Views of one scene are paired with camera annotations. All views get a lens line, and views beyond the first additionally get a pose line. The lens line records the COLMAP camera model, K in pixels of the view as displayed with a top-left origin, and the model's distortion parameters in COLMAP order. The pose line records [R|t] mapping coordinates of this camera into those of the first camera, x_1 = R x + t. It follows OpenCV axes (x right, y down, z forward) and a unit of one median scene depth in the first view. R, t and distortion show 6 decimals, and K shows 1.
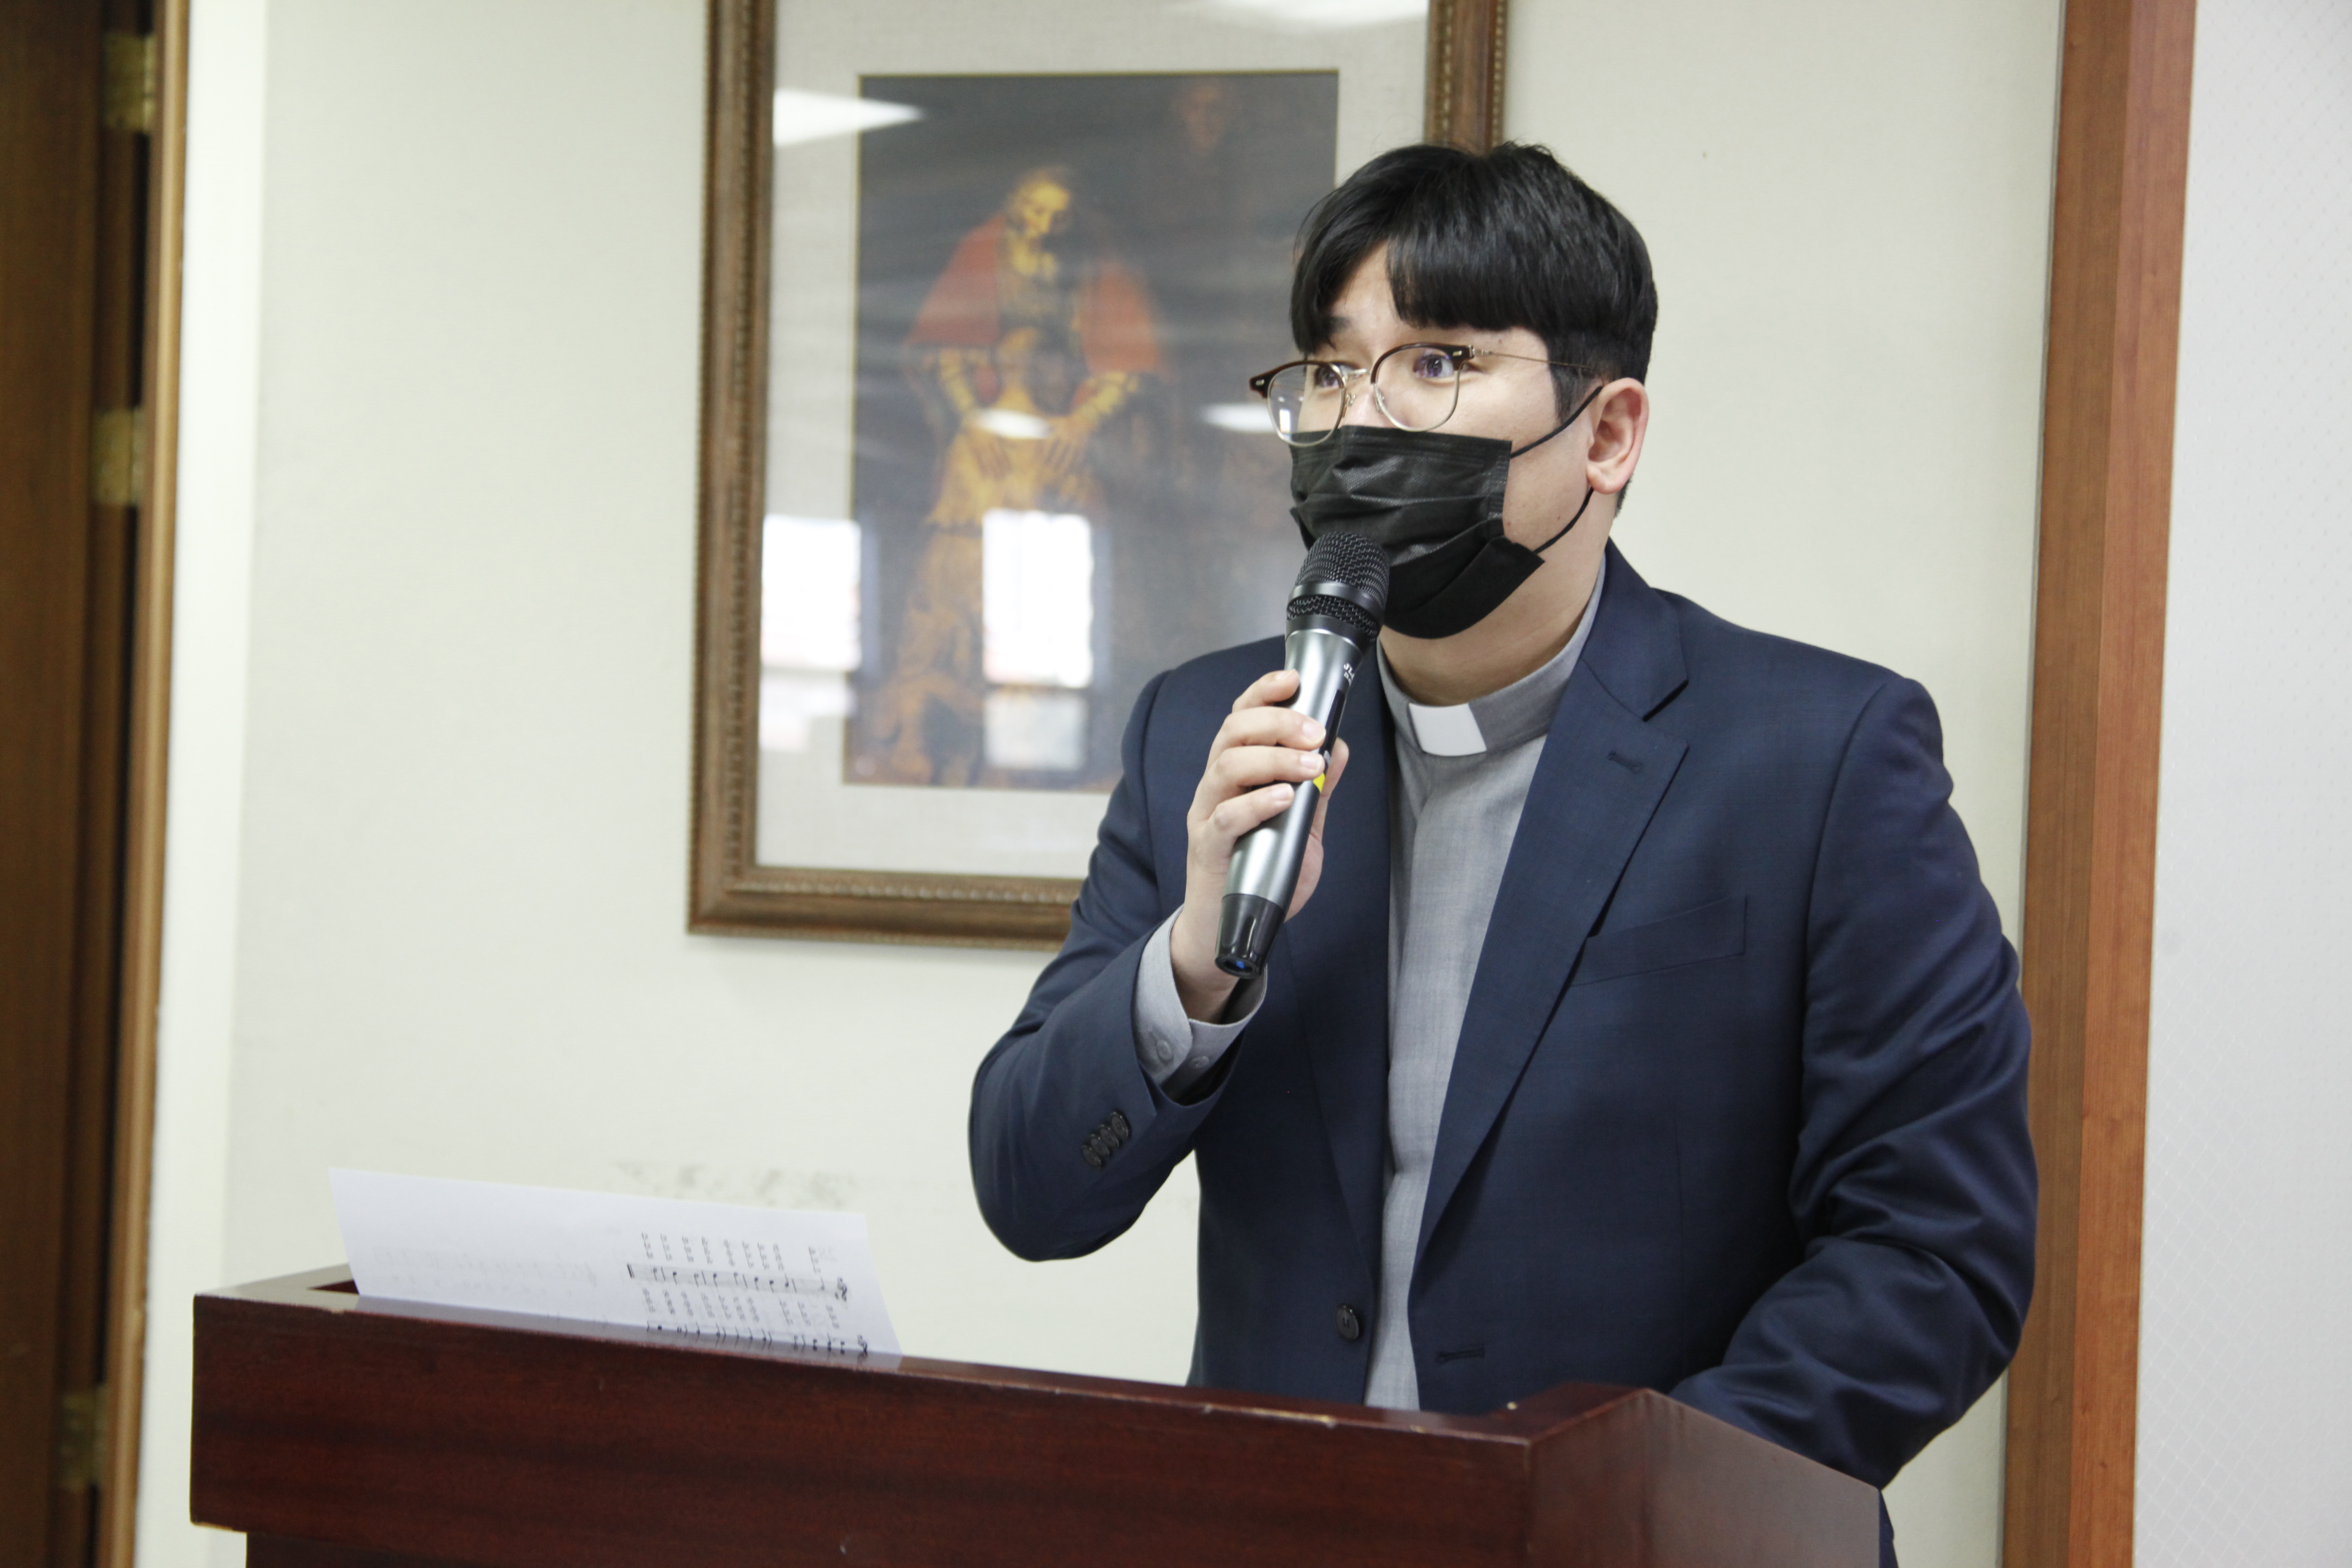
lens RADIAL K [[4062.7, 0, 1170.9], [0, 4062.7, 786.4], [0, 0, 1]] dist [0.127084, 0.000000]
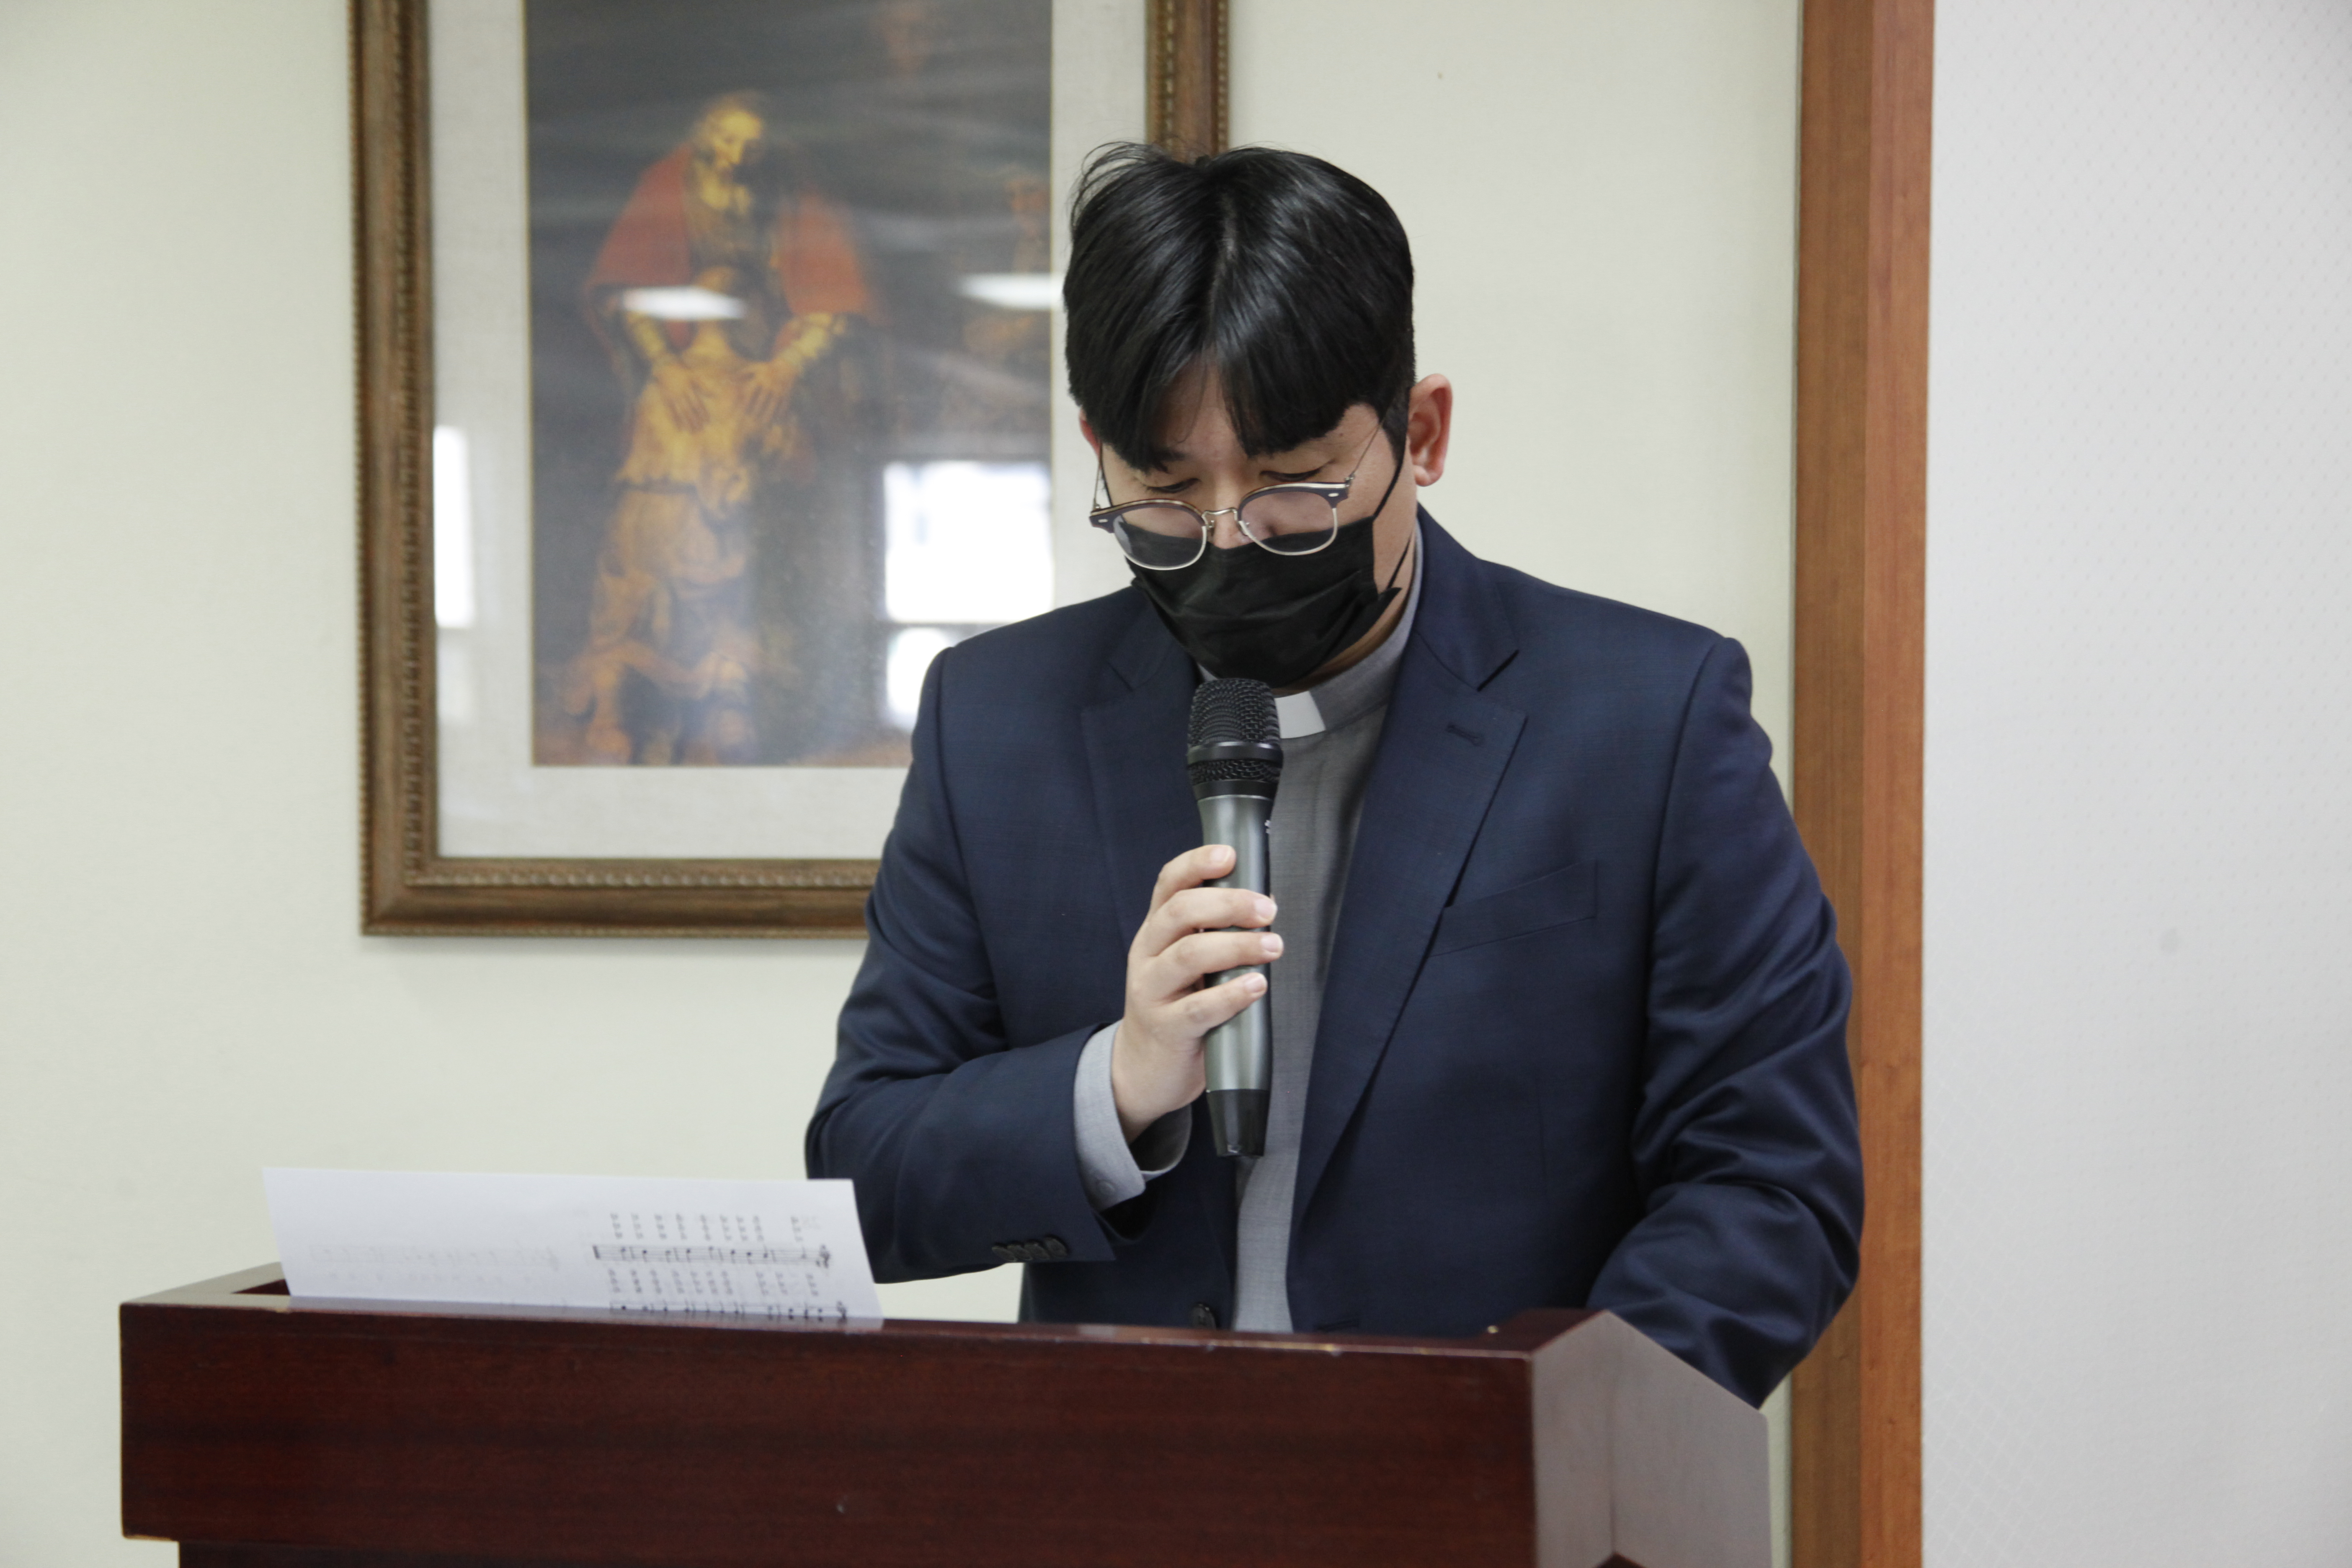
lens RADIAL K [[5273.7, 0, 1180.7], [0, 5273.7, 787.6], [0, 0, 1]] dist [0.263048, 0.000000]
pose [[0.986796, -0.033723, 0.158418, -0.133970], [0.032581, 0.999421, 0.009803, -0.002783], [-0.158657, -0.004512, 0.987323, -0.218150]]
